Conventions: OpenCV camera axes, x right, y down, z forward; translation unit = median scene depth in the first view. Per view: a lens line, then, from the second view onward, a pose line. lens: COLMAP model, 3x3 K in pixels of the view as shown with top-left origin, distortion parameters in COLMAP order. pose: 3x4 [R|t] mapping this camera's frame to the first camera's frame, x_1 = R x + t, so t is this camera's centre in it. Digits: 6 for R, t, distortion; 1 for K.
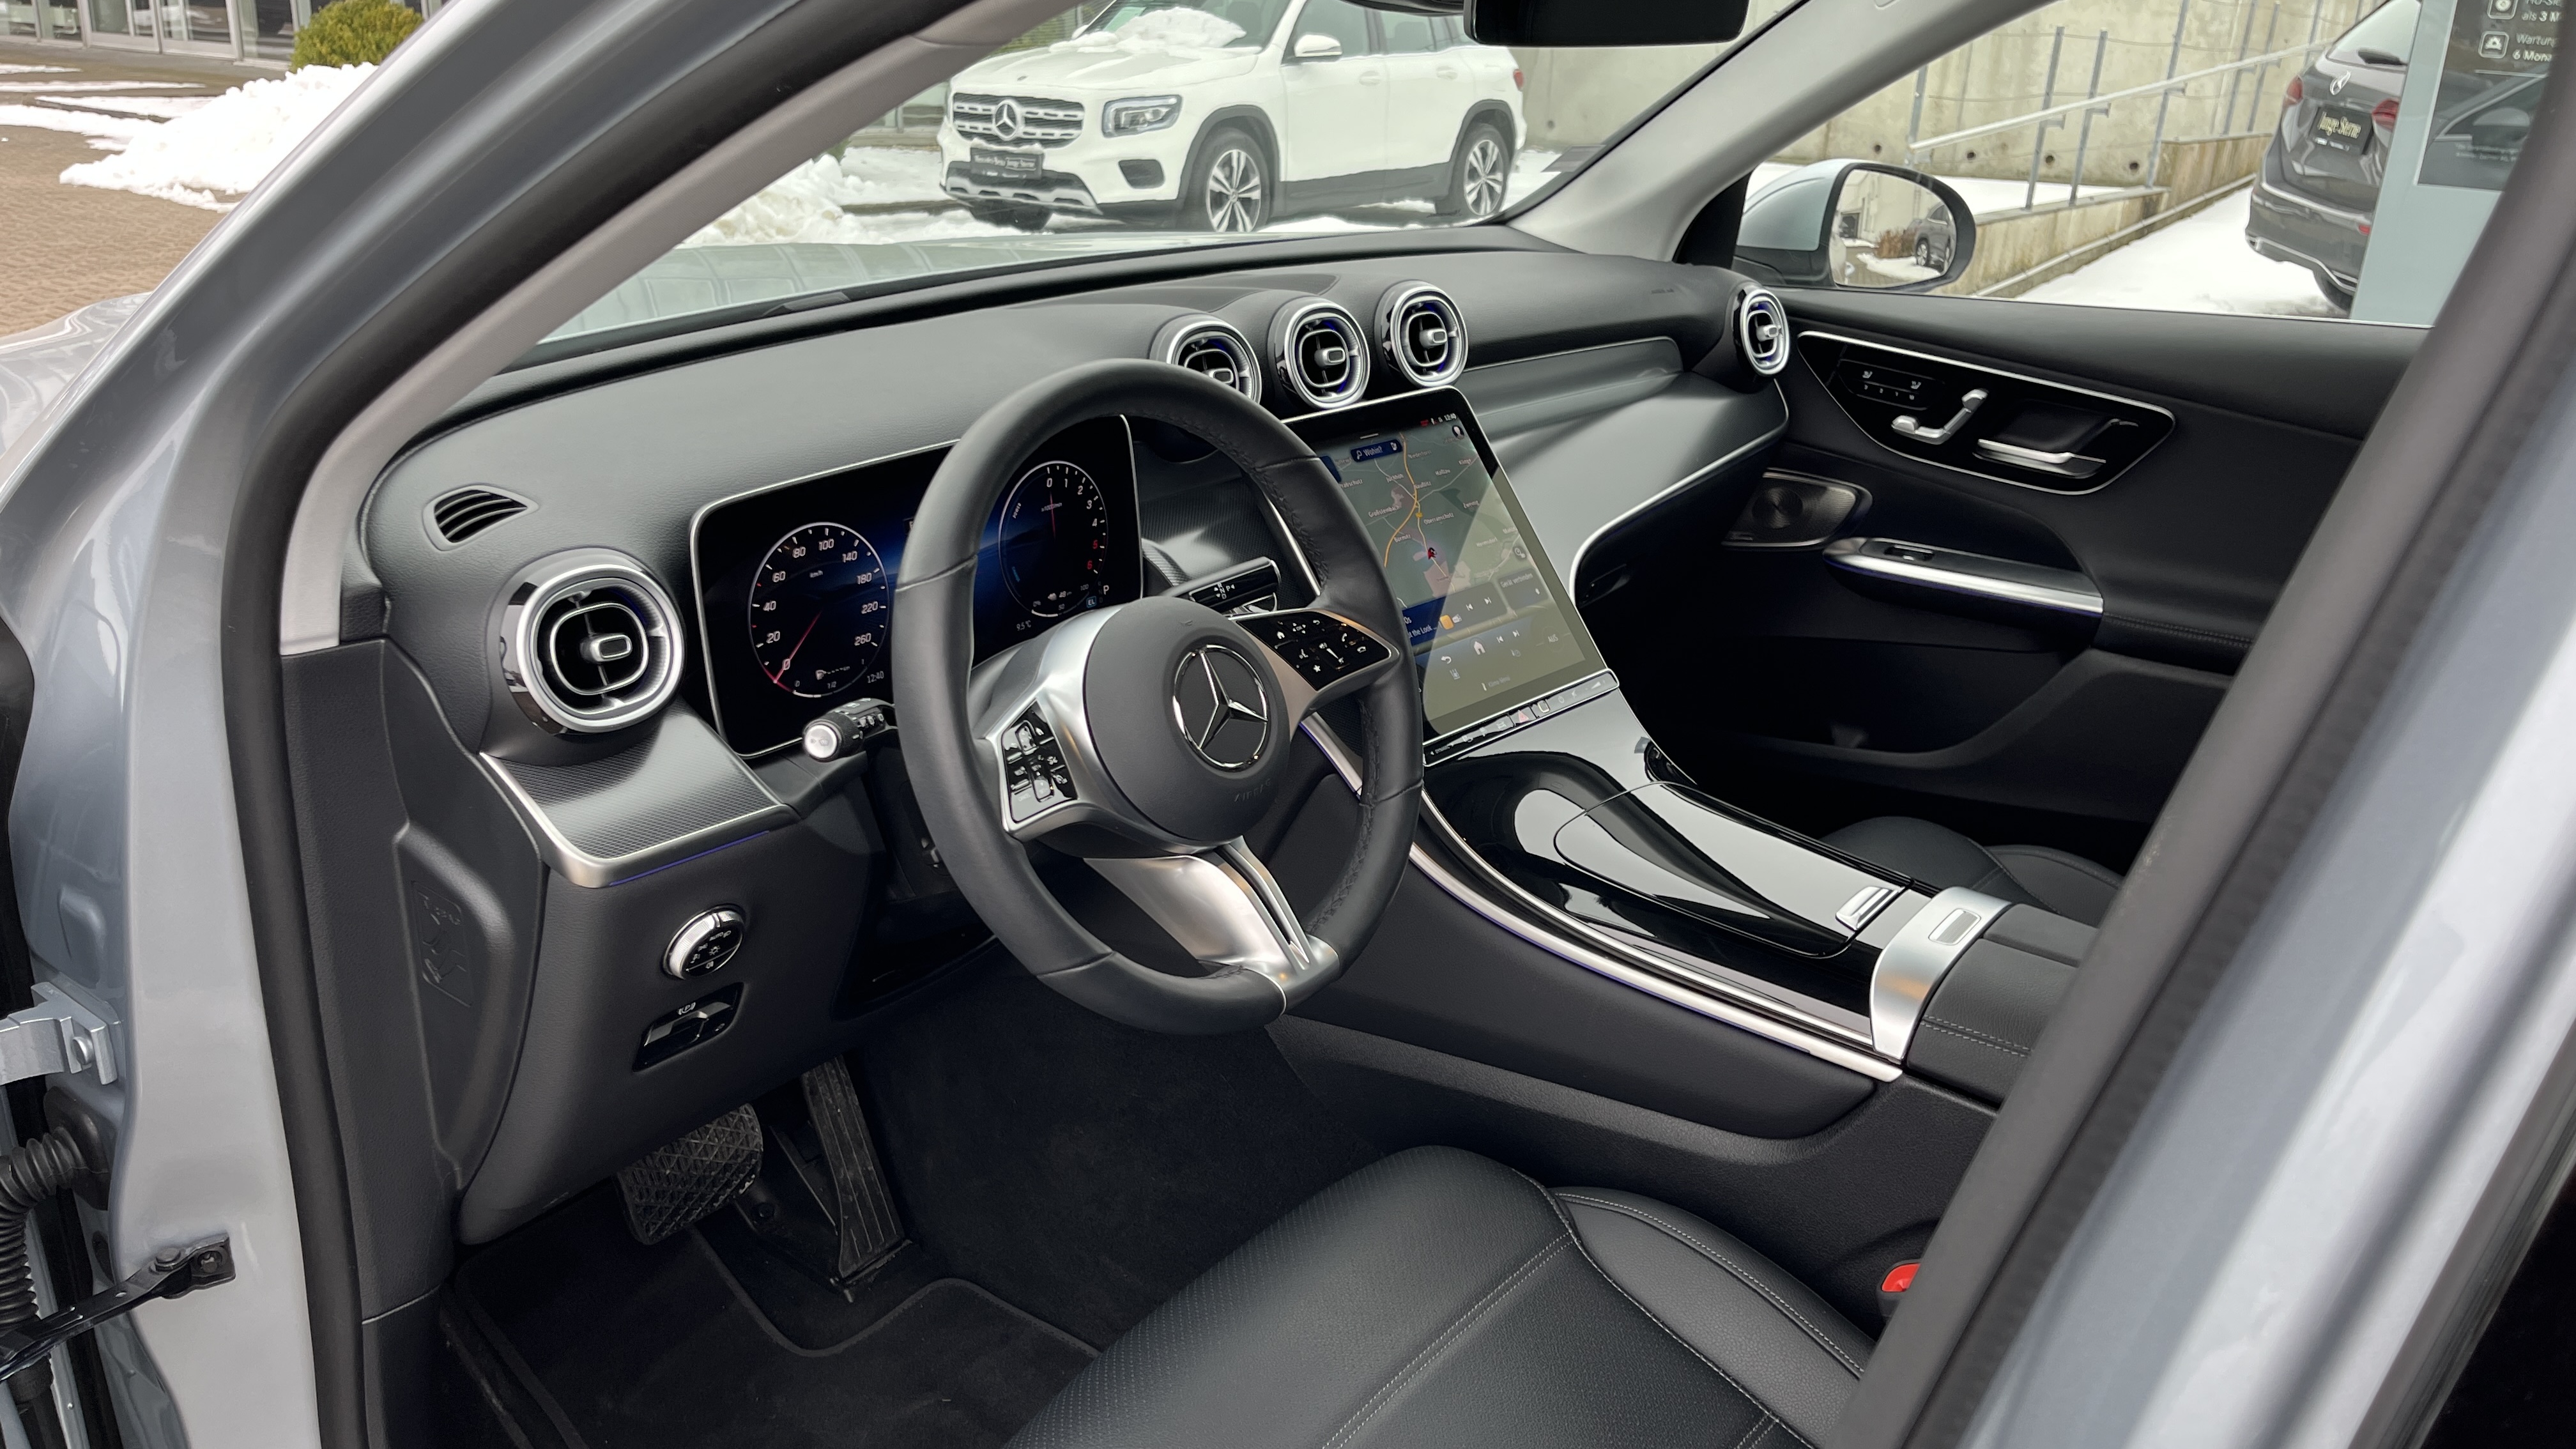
lens RADIAL K [[1960.7, 0, 1311.1], [0, 1960.7, 724.9], [0, 0, 1]] dist [0.076152, -0.101458]
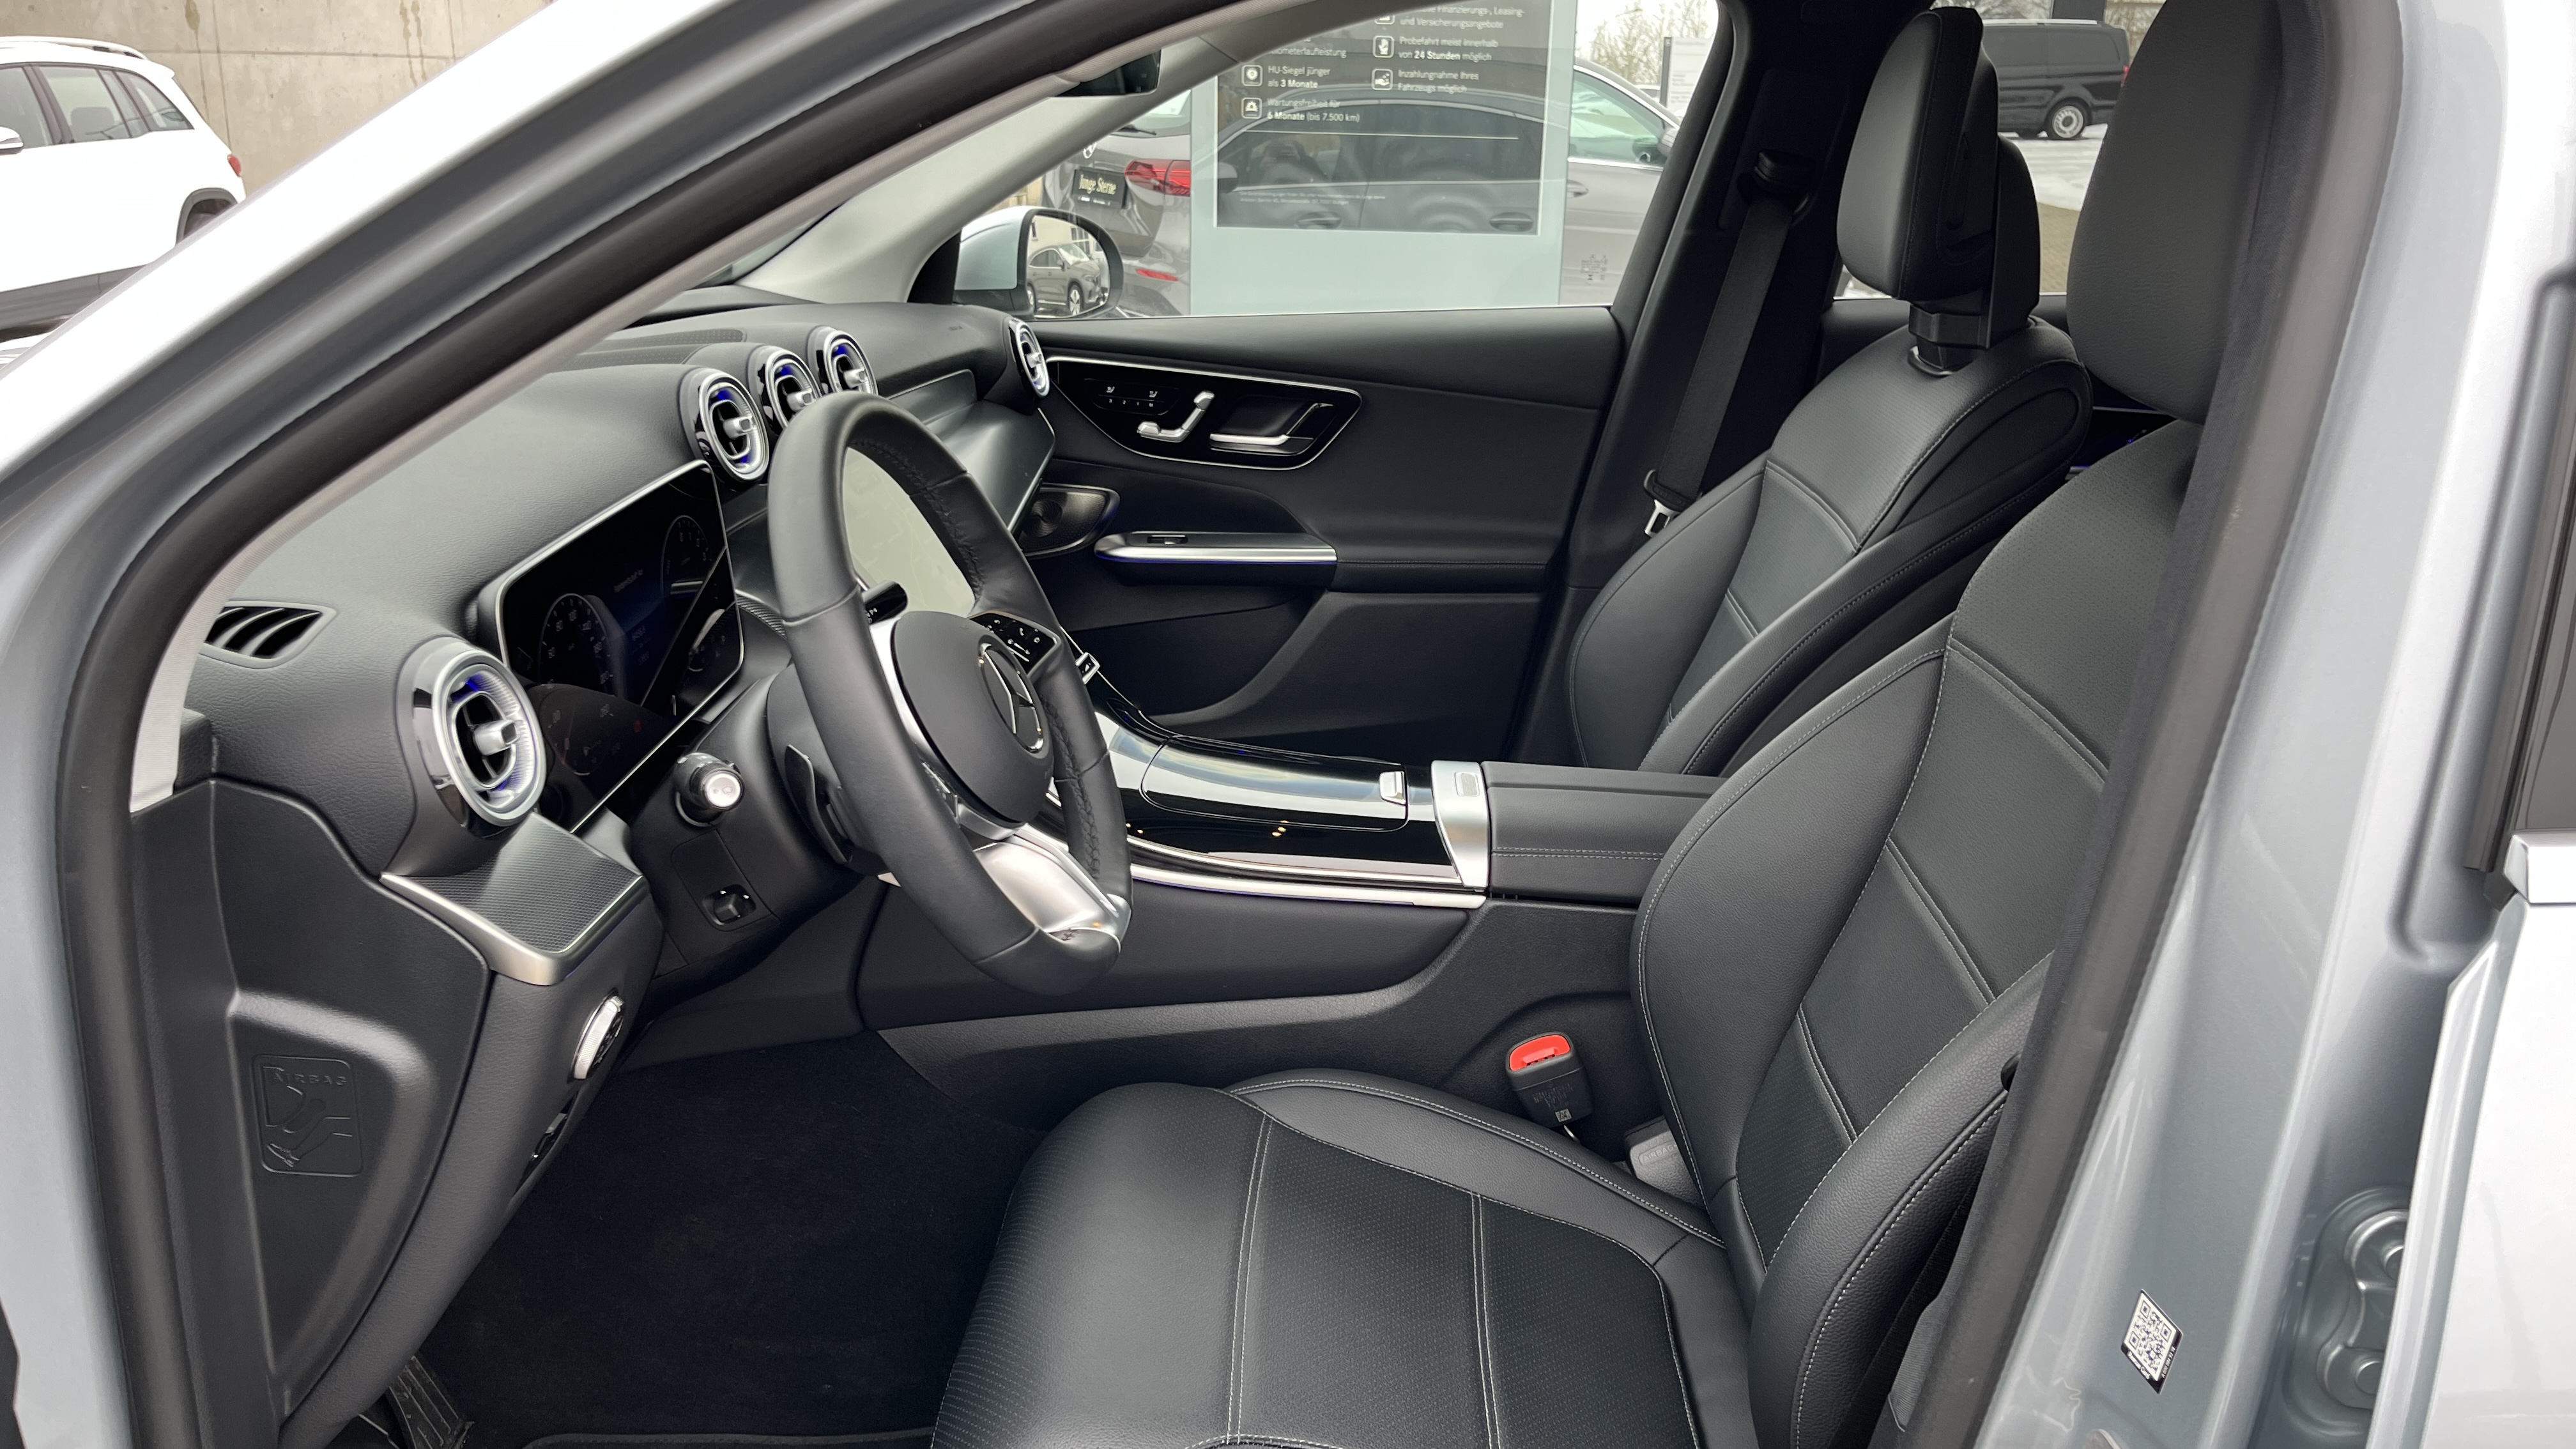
lens RADIAL K [[1960.7, 0, 1327.7], [0, 1960.7, 719.0], [0, 0, 1]] dist [0.076152, -0.101458]
pose [[0.810395, -0.191395, 0.553739, -0.291286], [0.212922, 0.976724, 0.025986, 0.006619], [-0.545824, 0.096844, 0.832285, 0.000305]]
